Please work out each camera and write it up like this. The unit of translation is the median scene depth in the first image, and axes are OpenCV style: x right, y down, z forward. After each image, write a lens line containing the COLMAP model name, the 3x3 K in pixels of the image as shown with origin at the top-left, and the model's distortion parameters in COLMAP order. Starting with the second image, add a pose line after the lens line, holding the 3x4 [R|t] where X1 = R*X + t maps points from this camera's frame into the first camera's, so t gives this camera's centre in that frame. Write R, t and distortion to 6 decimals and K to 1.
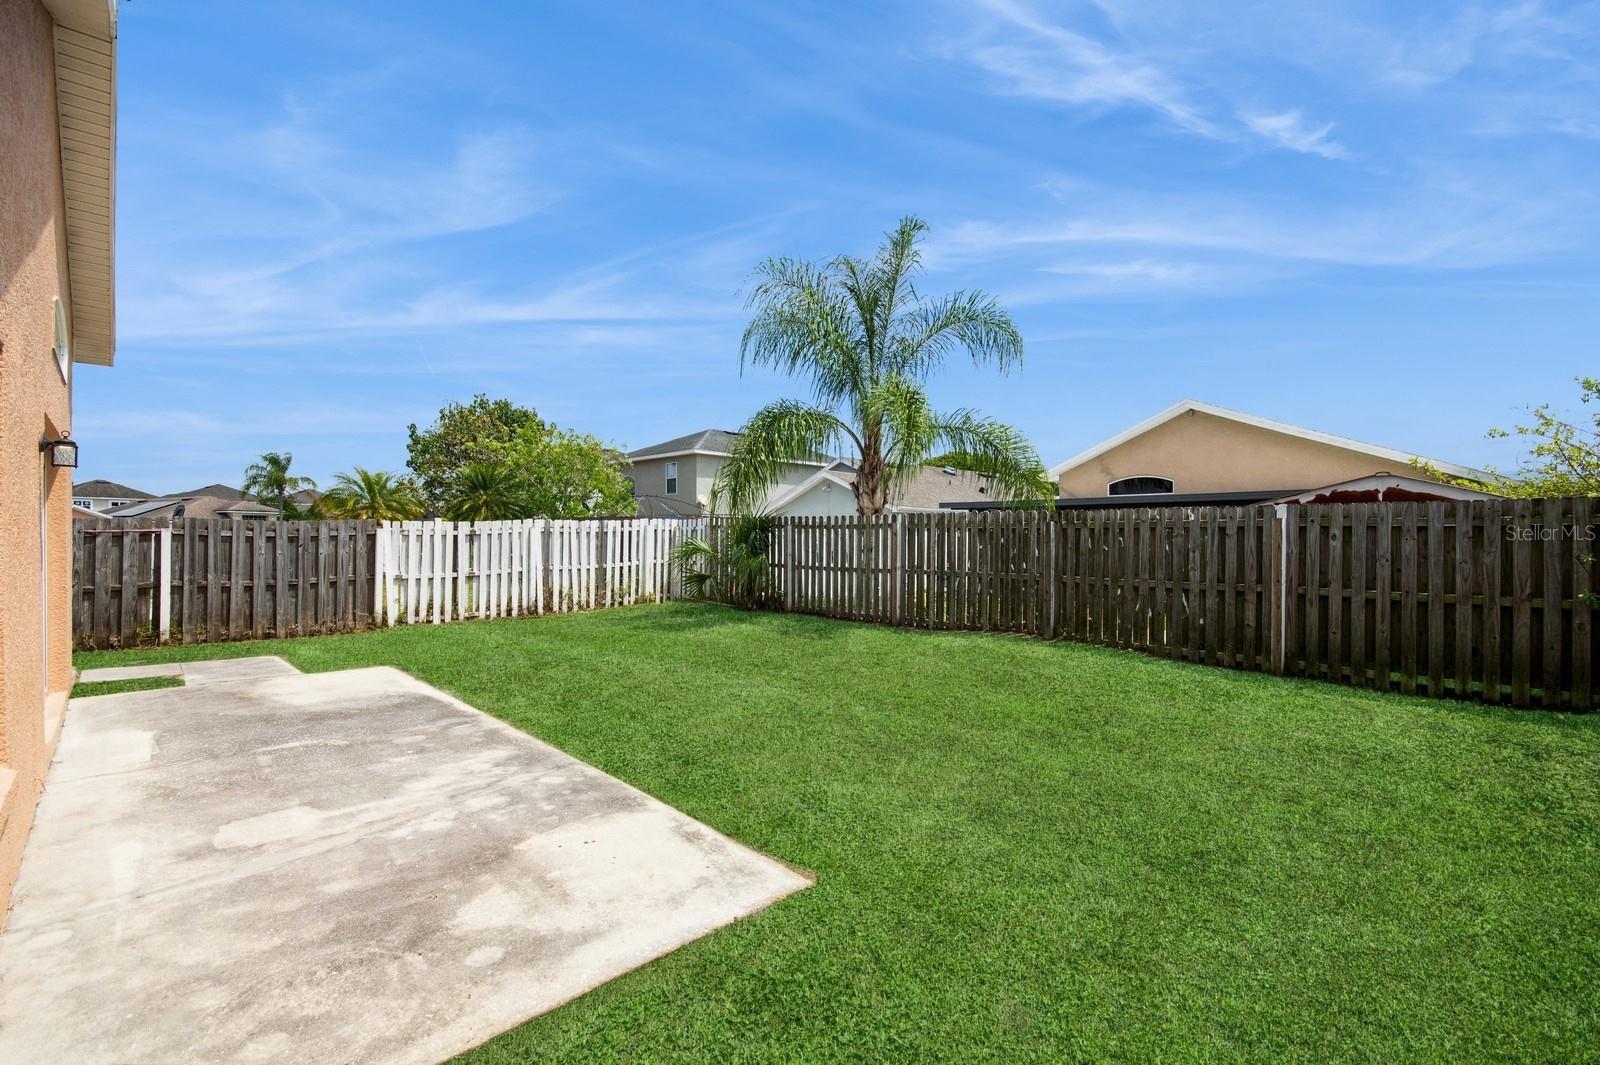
lens RADIAL K [[715.7, 0, 800.0], [0, 715.7, 532.5], [0, 0, 1]] dist [0.000861, 0.000063]
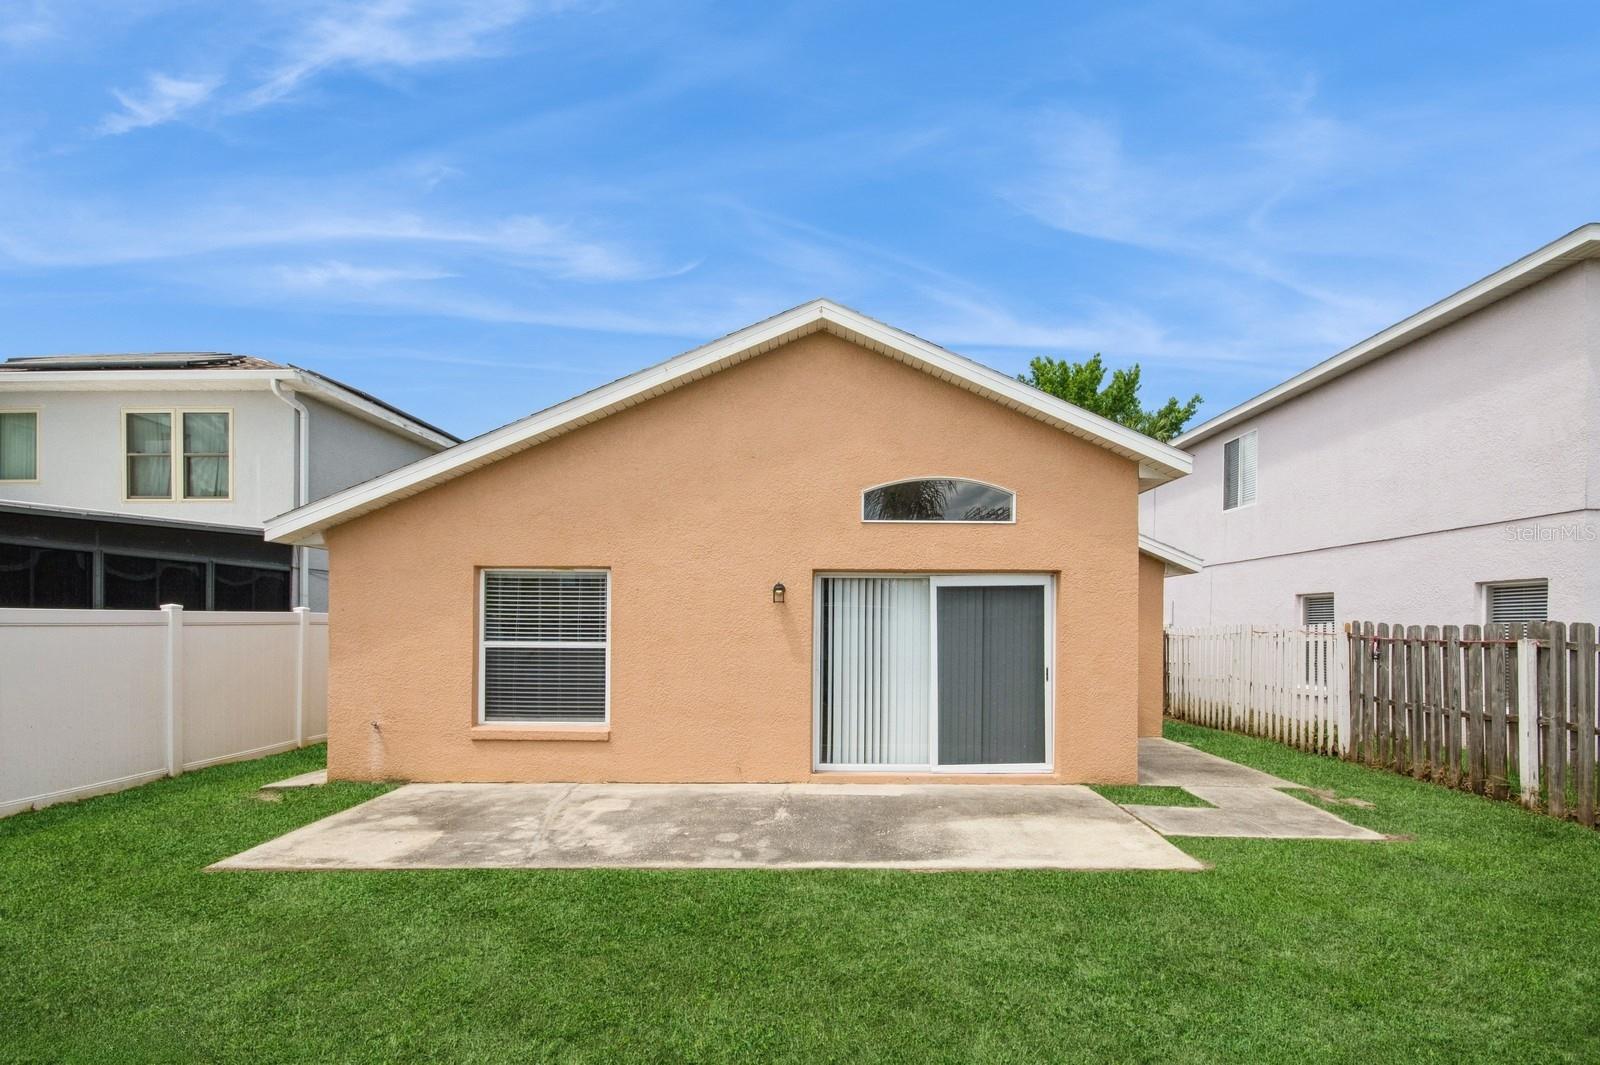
lens RADIAL K [[733.6, 0, 838.2], [0, 733.6, 632.9], [0, 0, 1]] dist [-0.001784, -0.000160]
pose [[-0.684568, 0.002270, -0.728945, 0.176990], [-0.003811, 0.999970, 0.006693, -0.030796], [0.728939, 0.007360, -0.684539, 2.332147]]
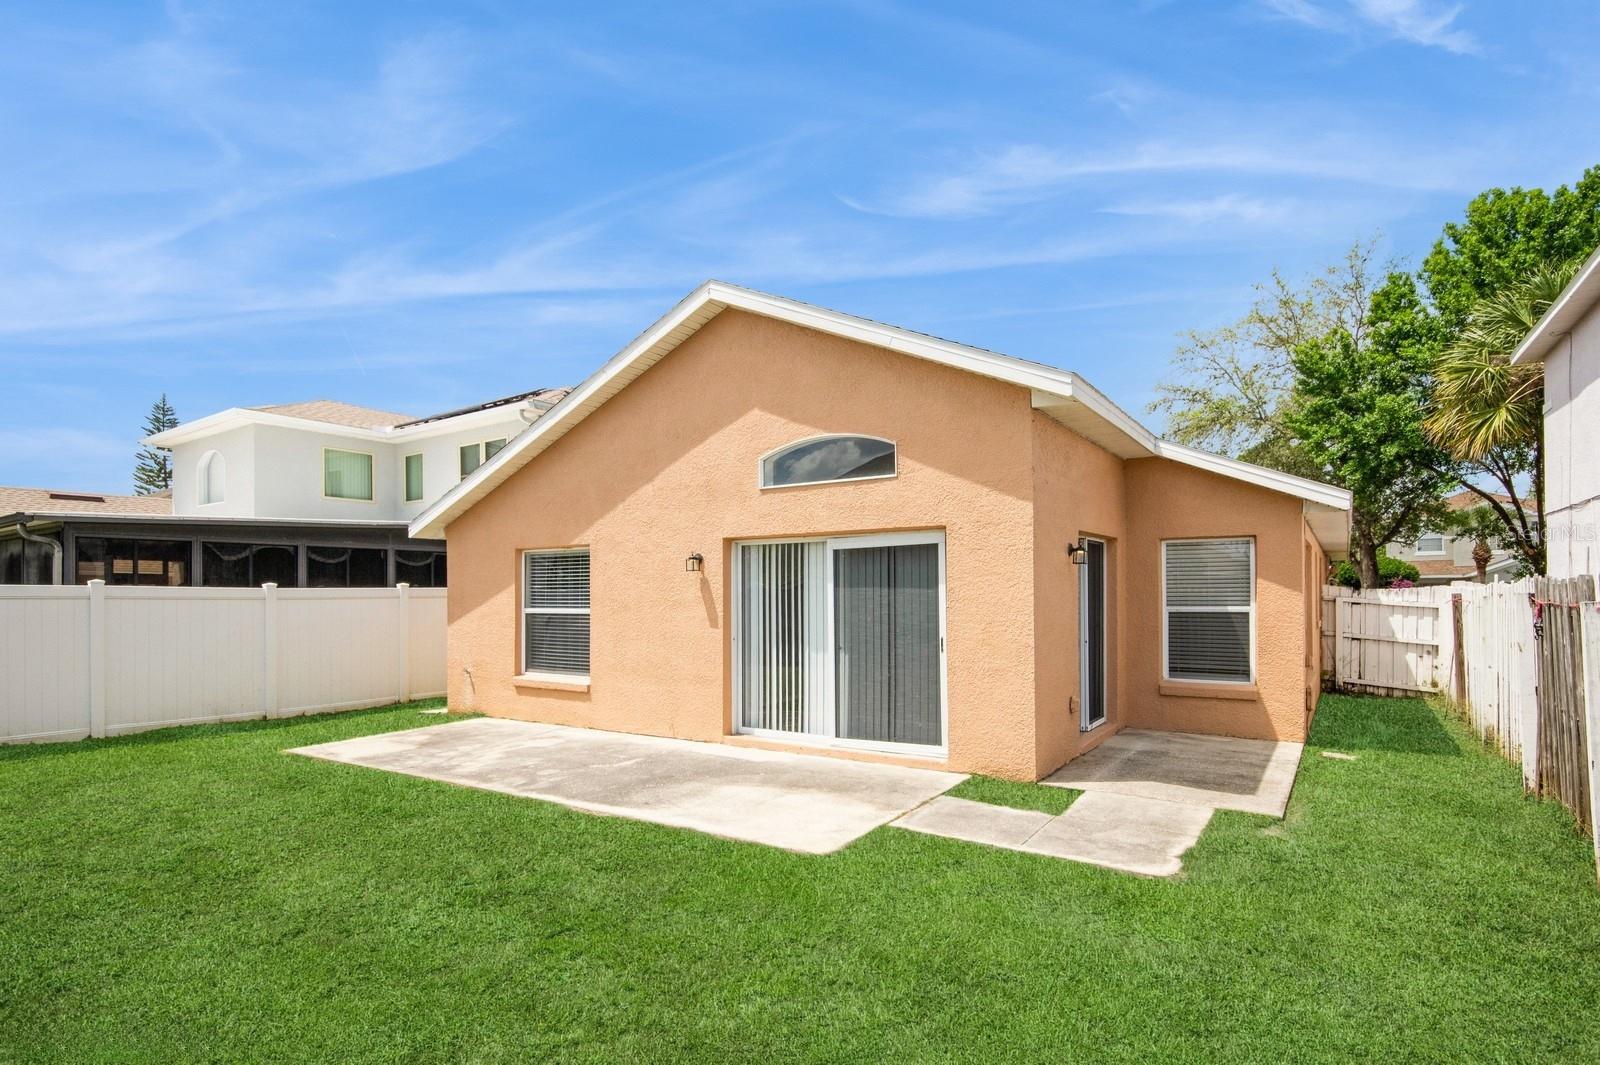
lens RADIAL K [[817.2, 0, 799.1], [0, 817.2, 595.5], [0, 0, 1]] dist [-0.002518, -0.000467]
pose [[-0.973127, 0.004513, -0.230227, -0.805002], [0.005441, 0.999979, -0.003398, -0.020196], [0.230206, -0.004559, -0.973131, 3.130530]]
